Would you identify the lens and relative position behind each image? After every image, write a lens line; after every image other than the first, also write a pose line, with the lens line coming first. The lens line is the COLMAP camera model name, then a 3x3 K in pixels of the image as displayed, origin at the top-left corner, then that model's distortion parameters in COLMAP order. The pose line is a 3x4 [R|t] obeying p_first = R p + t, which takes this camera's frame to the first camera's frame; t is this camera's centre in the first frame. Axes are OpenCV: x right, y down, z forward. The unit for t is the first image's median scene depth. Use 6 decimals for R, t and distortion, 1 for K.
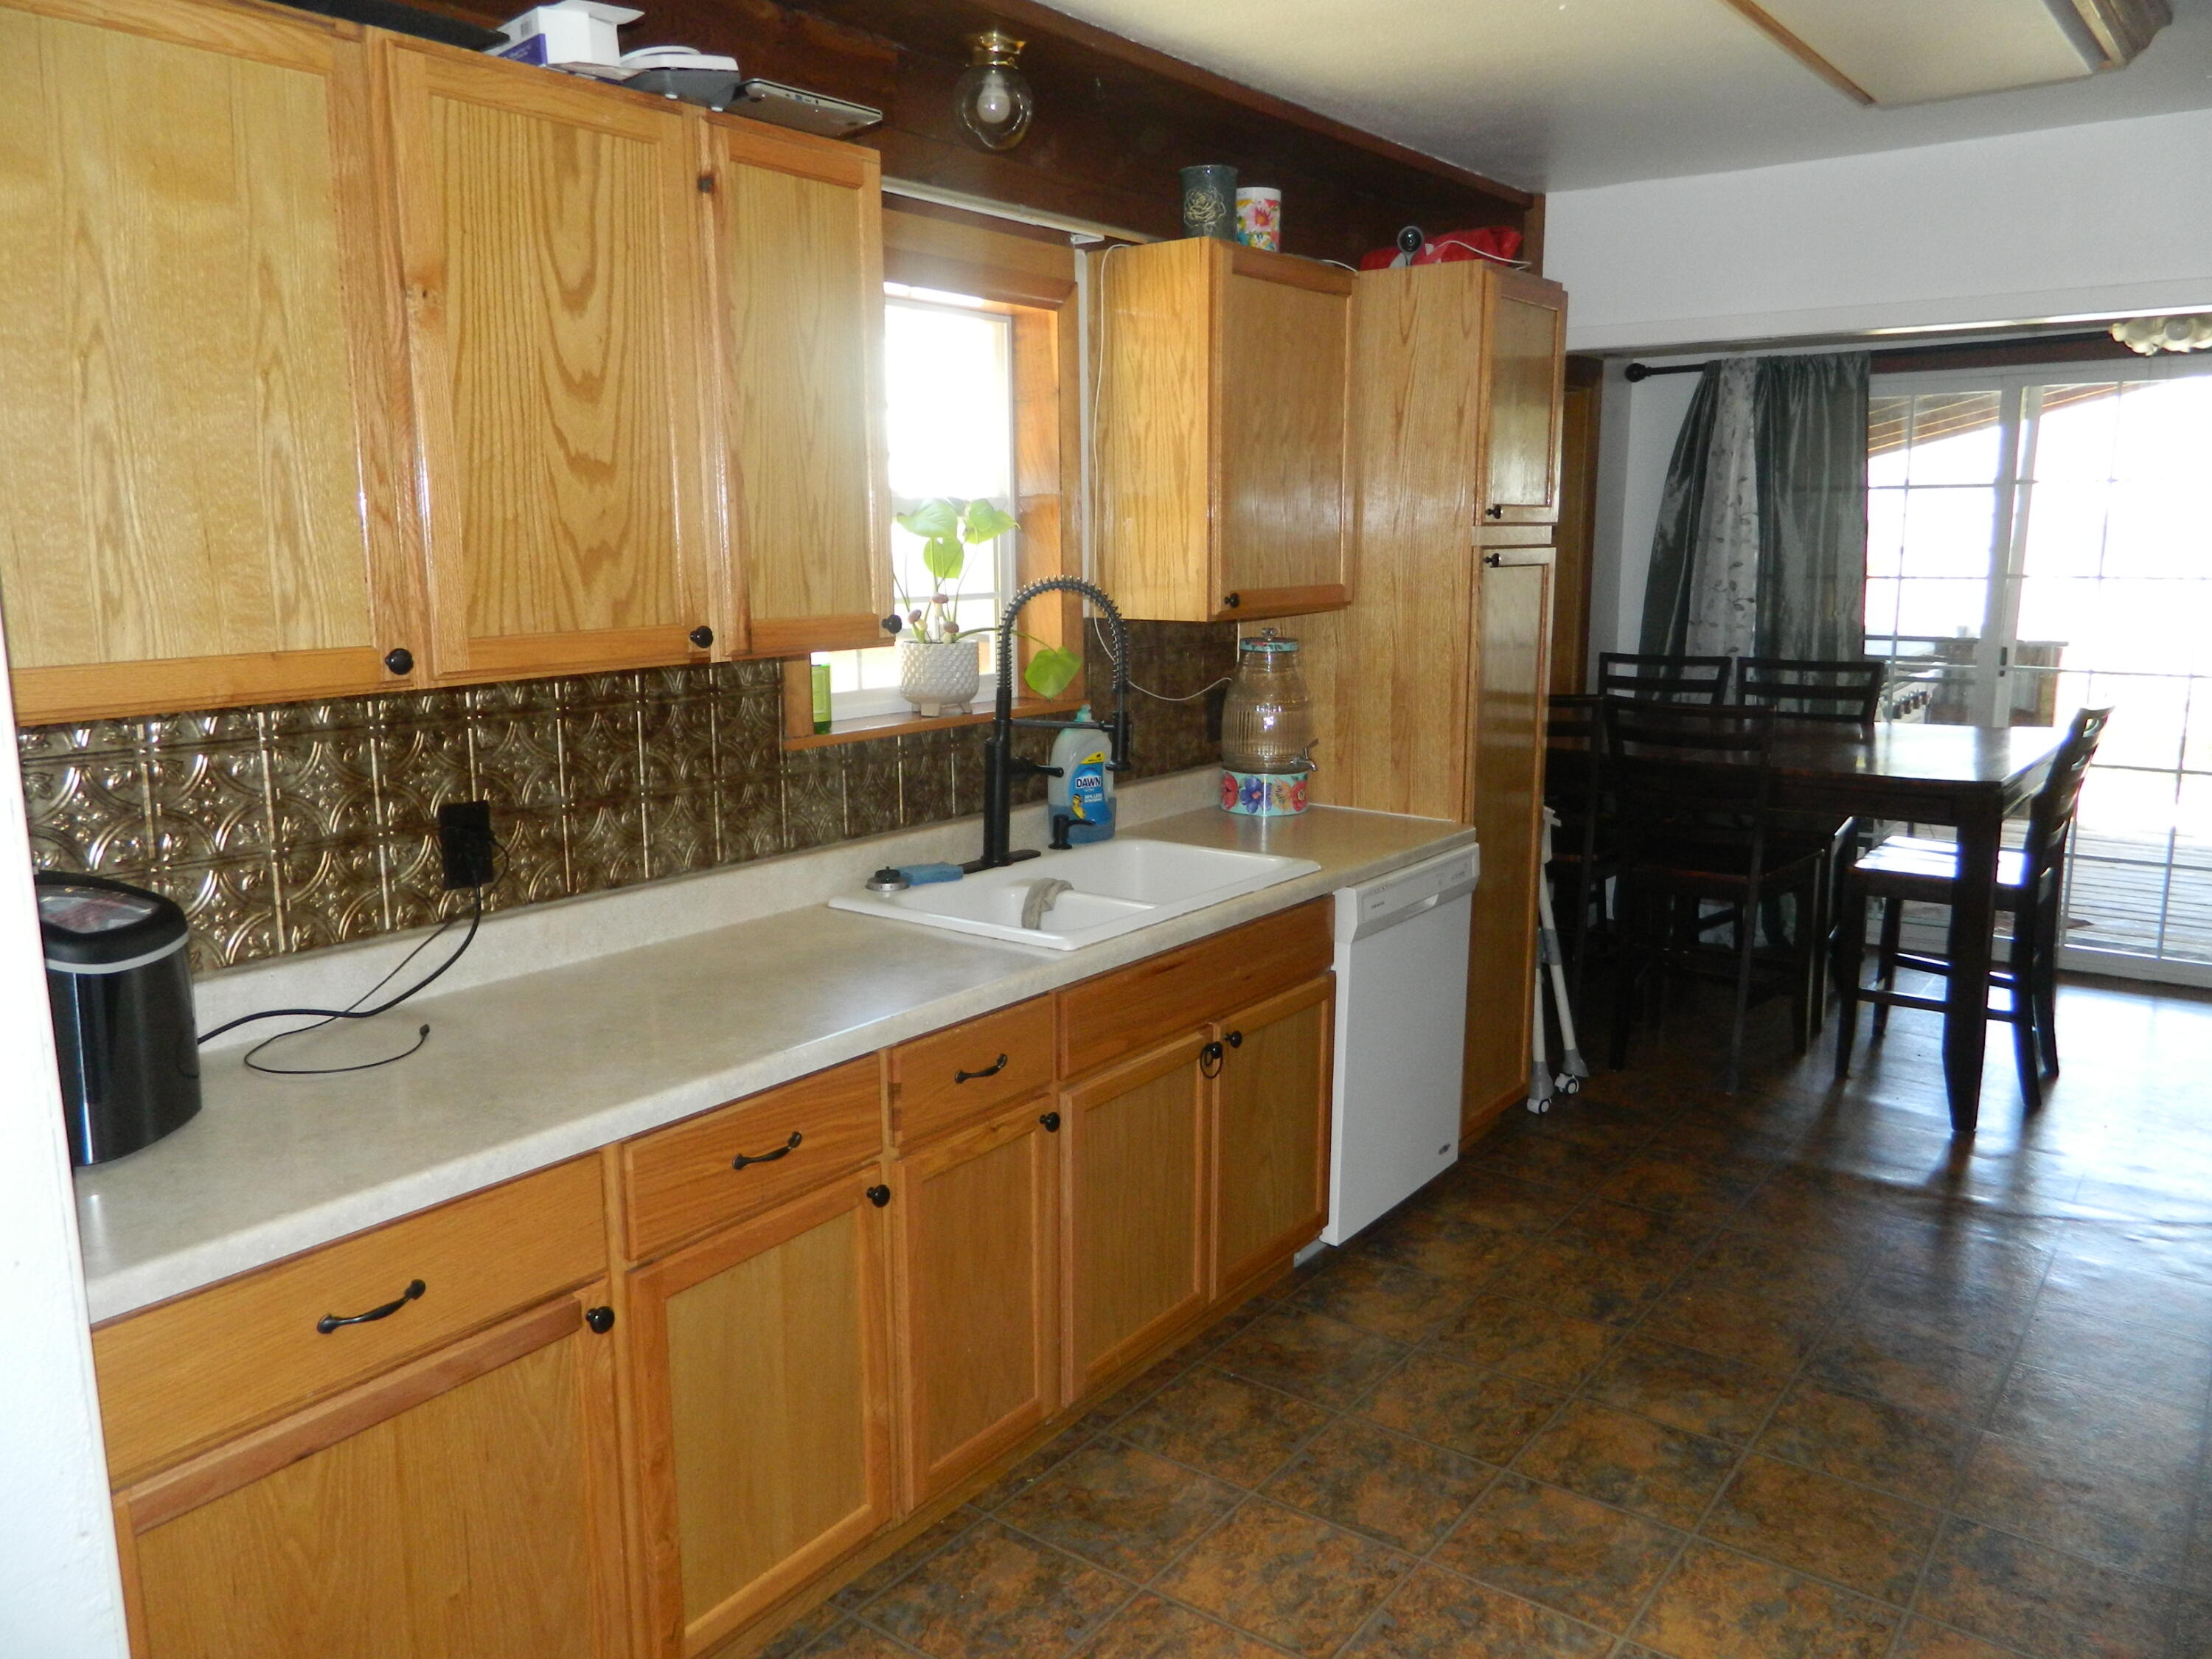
lens RADIAL K [[1651.4, 0, 1083.2], [0, 1651.4, 818.0], [0, 0, 1]] dist [0.025947, -0.033216]
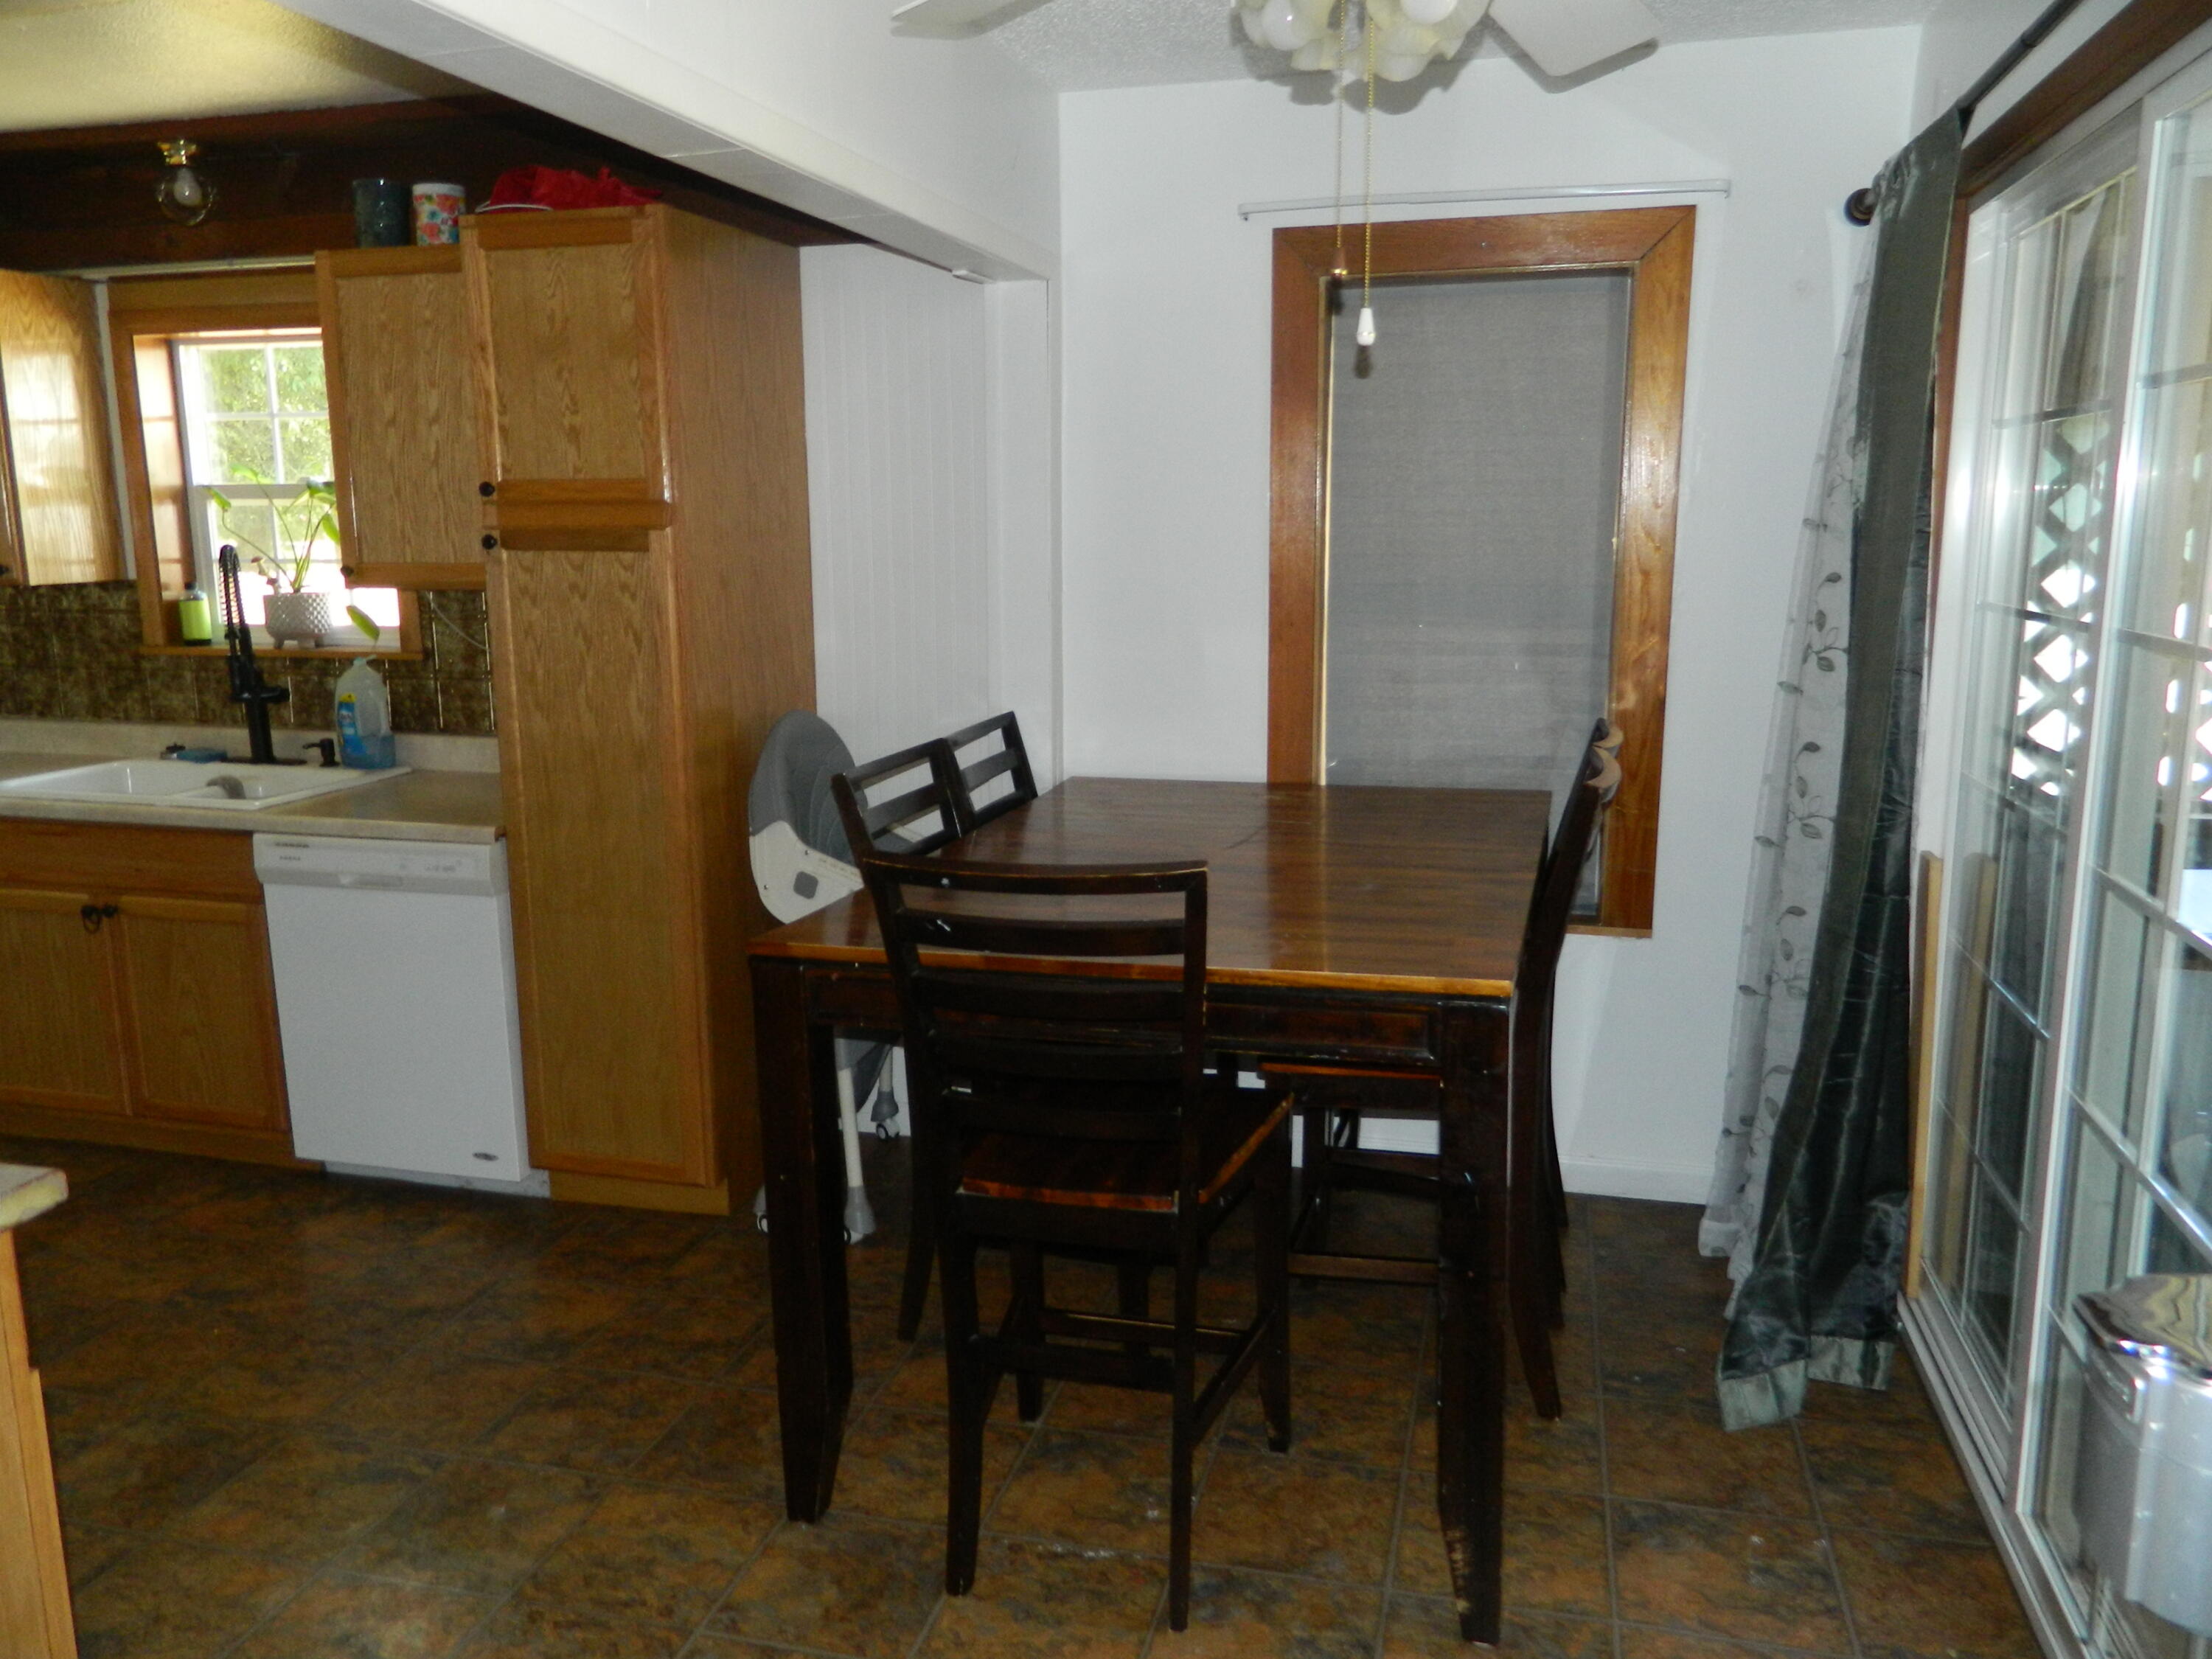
lens RADIAL K [[1651.4, 0, 1083.2], [0, 1651.4, 818.0], [0, 0, 1]] dist [0.025947, -0.033216]
pose [[0.369094, 0.172572, -0.913230, 1.412177], [-0.158035, 0.979954, 0.121309, -0.193955], [0.915857, 0.099548, 0.388968, 1.098609]]
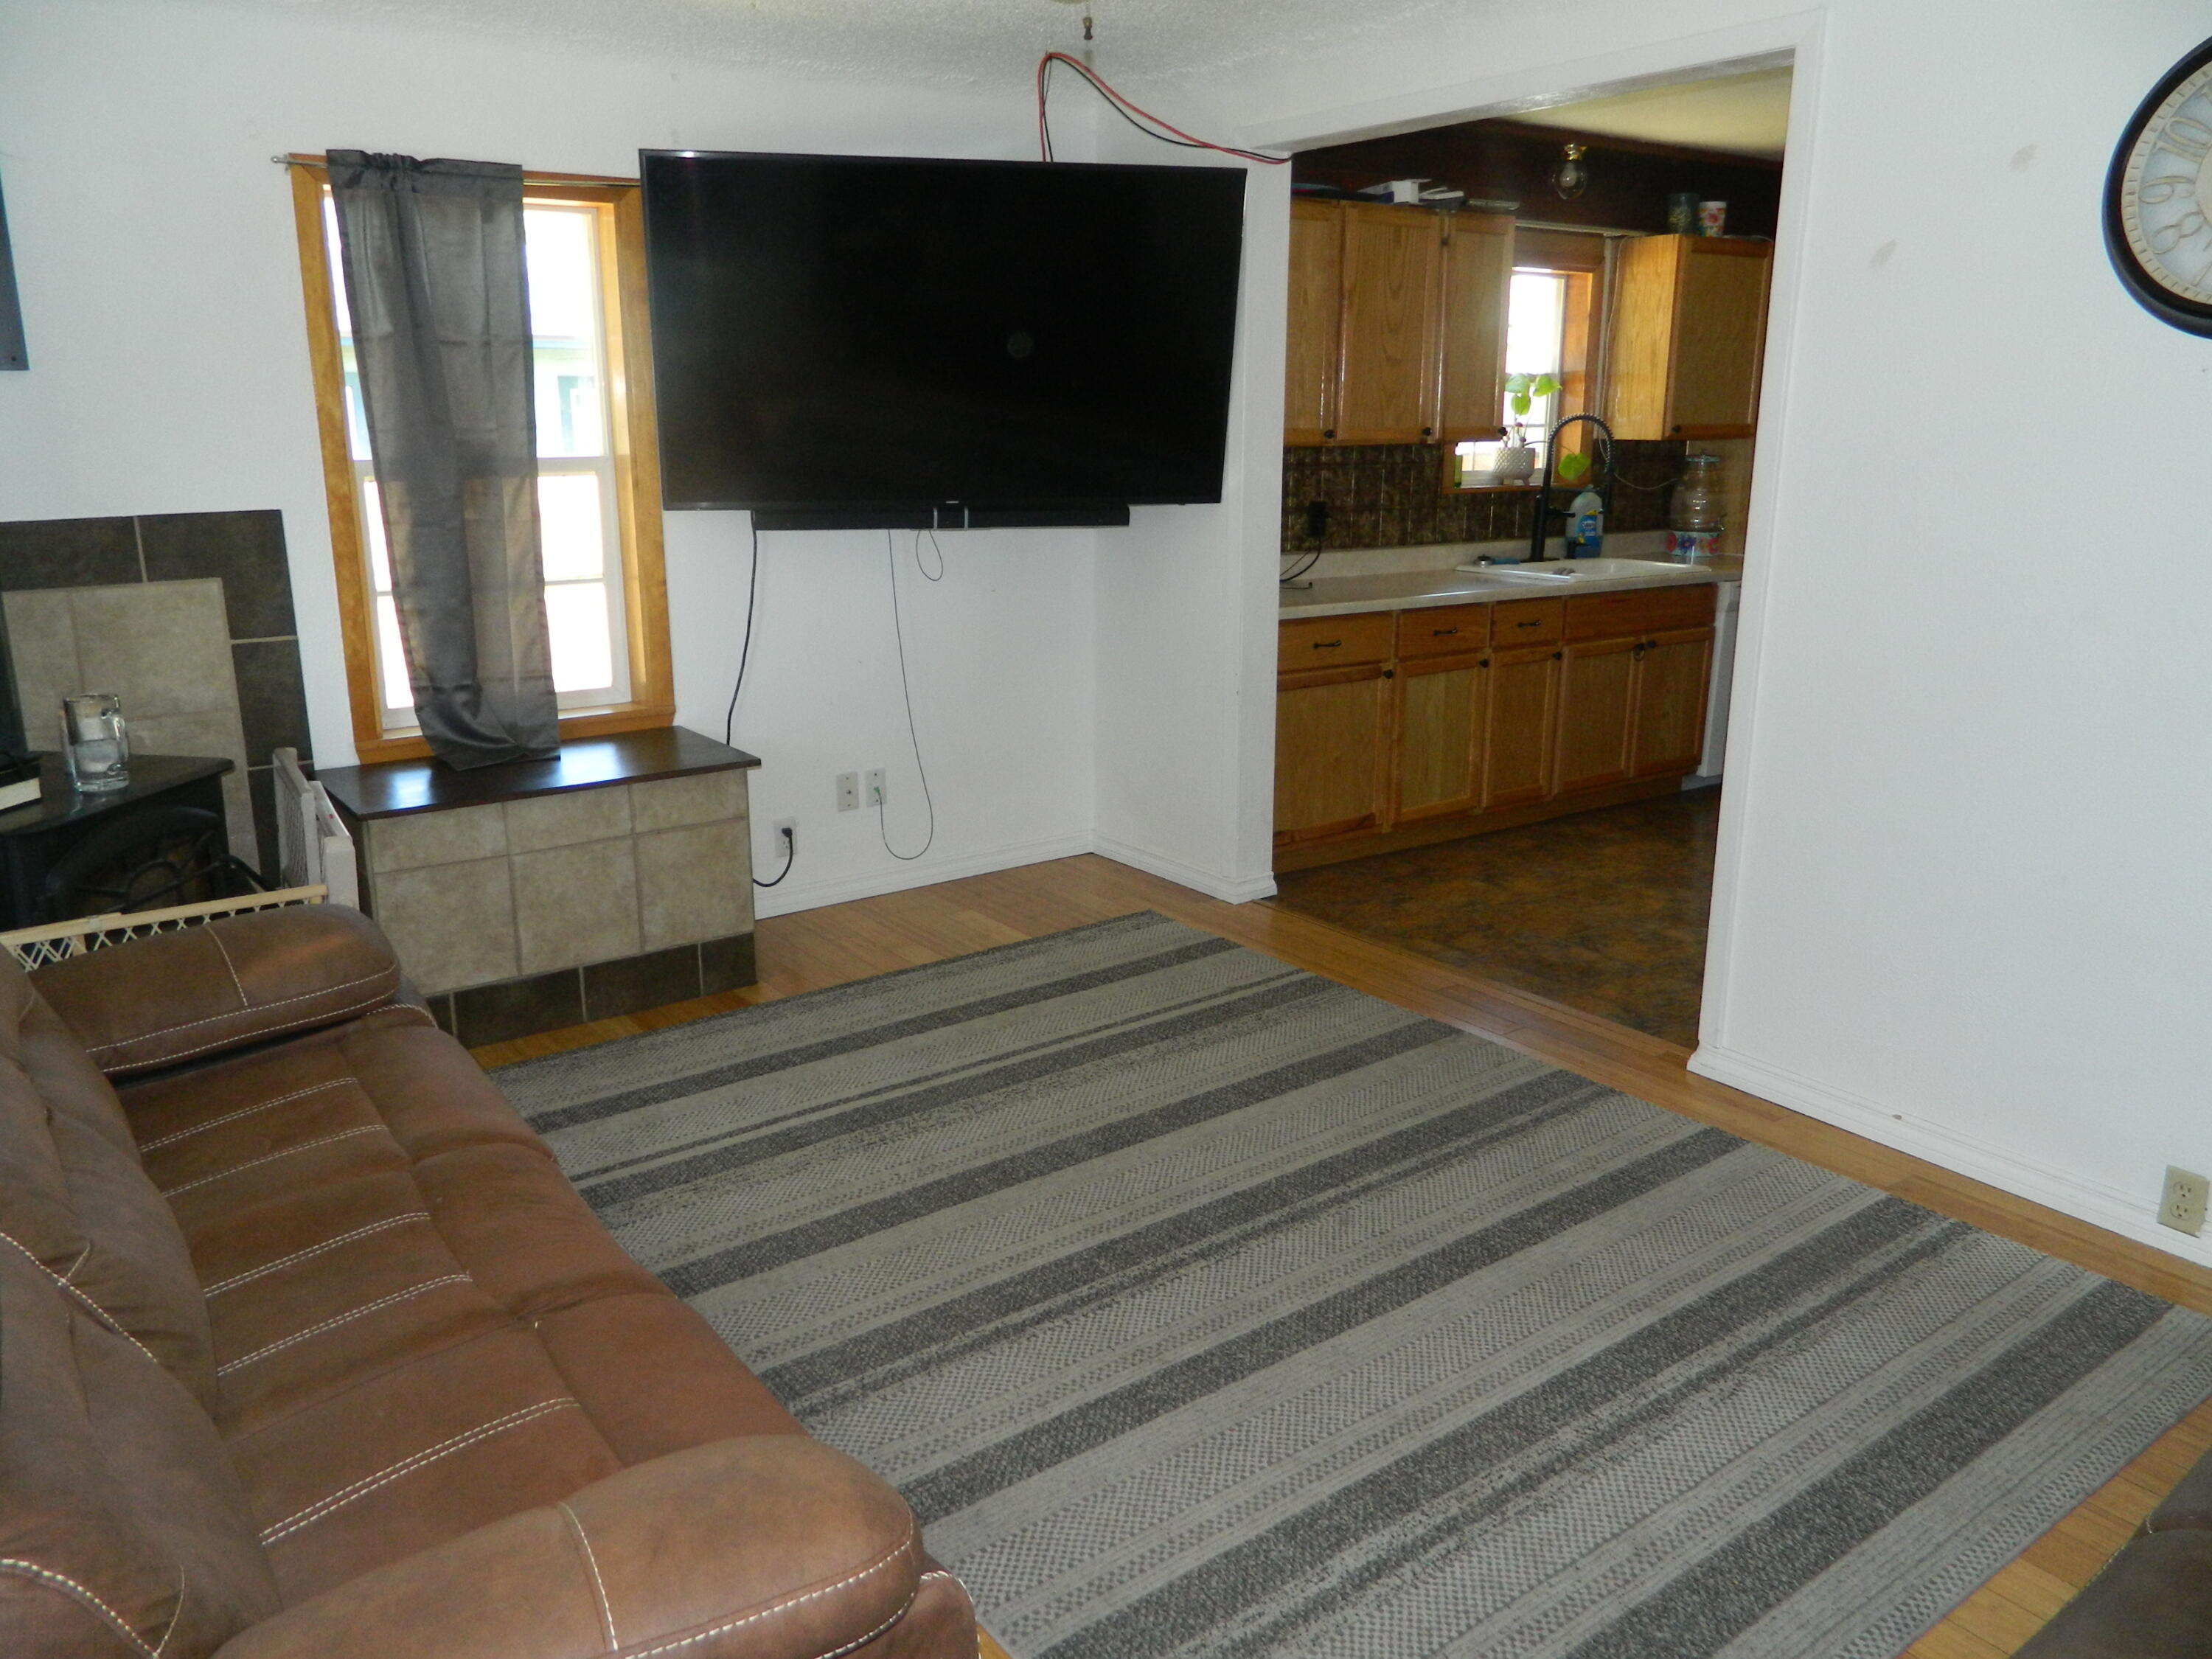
lens RADIAL K [[1651.4, 0, 1083.2], [0, 1651.4, 818.0], [0, 0, 1]] dist [0.025947, -0.033216]
pose [[0.955806, 0.079551, -0.283031, 0.014379], [-0.058816, 0.994975, 0.081029, 0.207215], [0.288055, -0.060801, 0.955682, -1.082569]]
